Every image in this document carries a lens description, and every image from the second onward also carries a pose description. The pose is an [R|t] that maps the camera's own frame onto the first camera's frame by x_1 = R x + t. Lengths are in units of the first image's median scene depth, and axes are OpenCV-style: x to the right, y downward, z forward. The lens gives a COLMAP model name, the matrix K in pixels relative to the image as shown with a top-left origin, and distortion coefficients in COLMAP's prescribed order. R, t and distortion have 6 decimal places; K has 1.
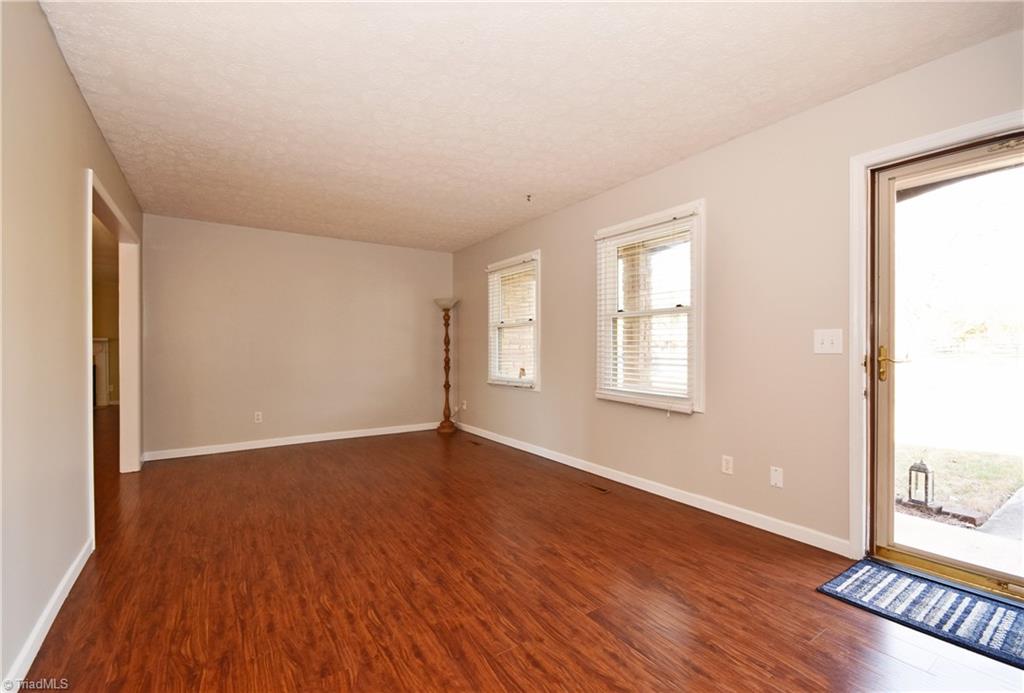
lens RADIAL K [[443.1, 0, 512.0], [0, 443.1, 346.5], [0, 0, 1]] dist [0.002488, -0.000172]
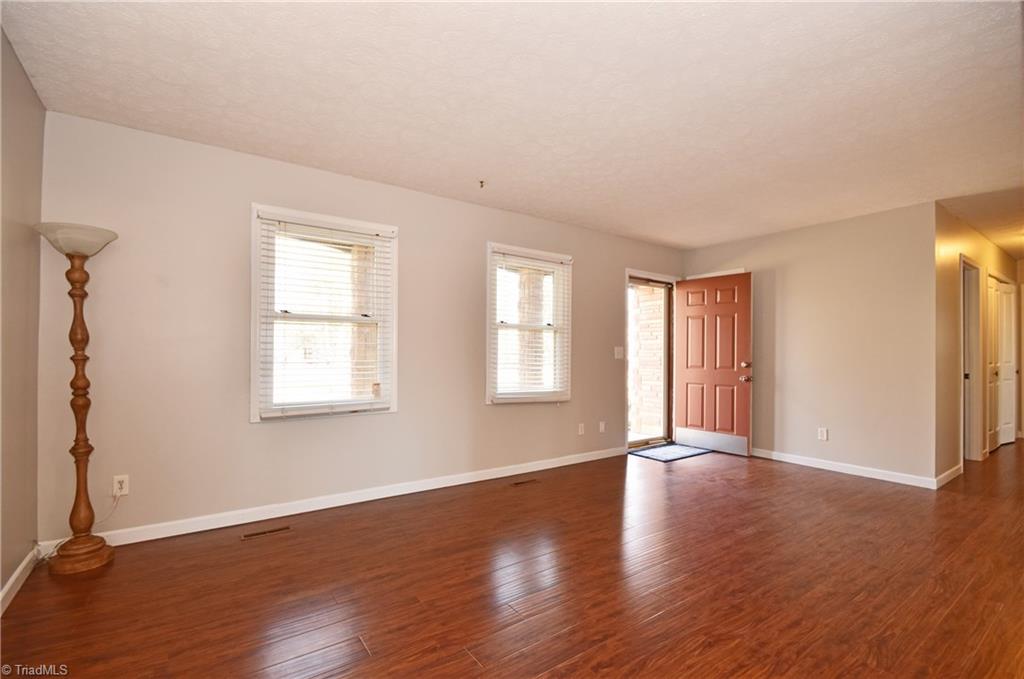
lens RADIAL K [[455.6, 0, 517.2], [0, 455.6, 342.6], [0, 0, 1]] dist [0.008602, -0.011584]
pose [[-0.026272, 0.031495, 0.999159, -1.083696], [-0.003942, 0.999493, -0.031609, 0.009044], [-0.999647, -0.004769, -0.026134, 1.203589]]
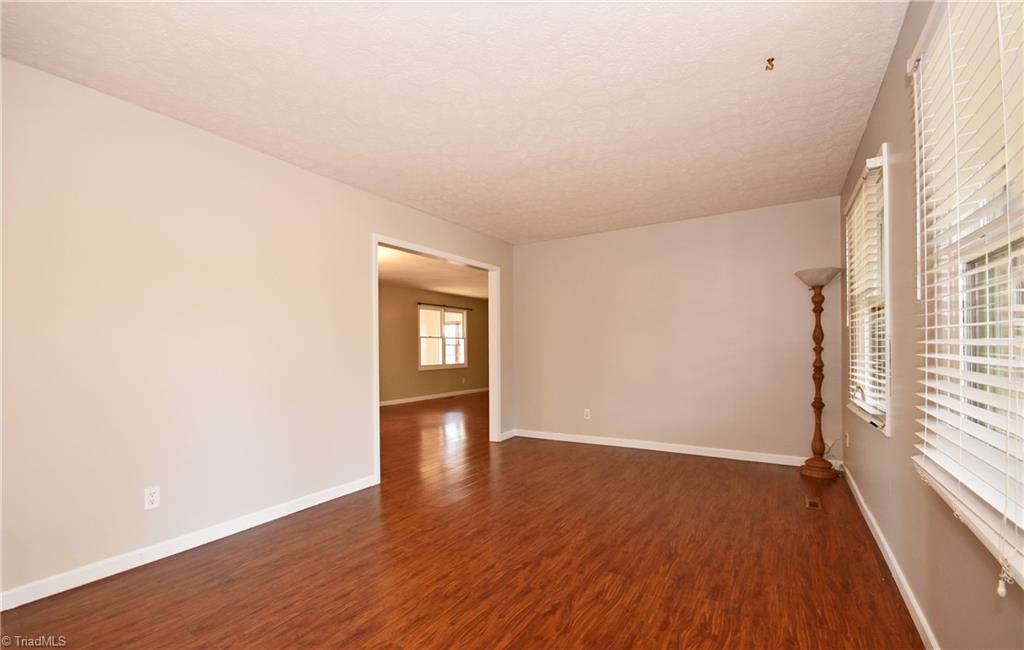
lens RADIAL K [[441.2, 0, 513.0], [0, 441.2, 347.6], [0, 0, 1]] dist [-0.000915, -0.000140]
pose [[0.416129, -0.007845, -0.909272, 0.486986], [0.012940, 0.999913, -0.002705, 0.002960], [0.909213, -0.010640, 0.416194, 0.635927]]
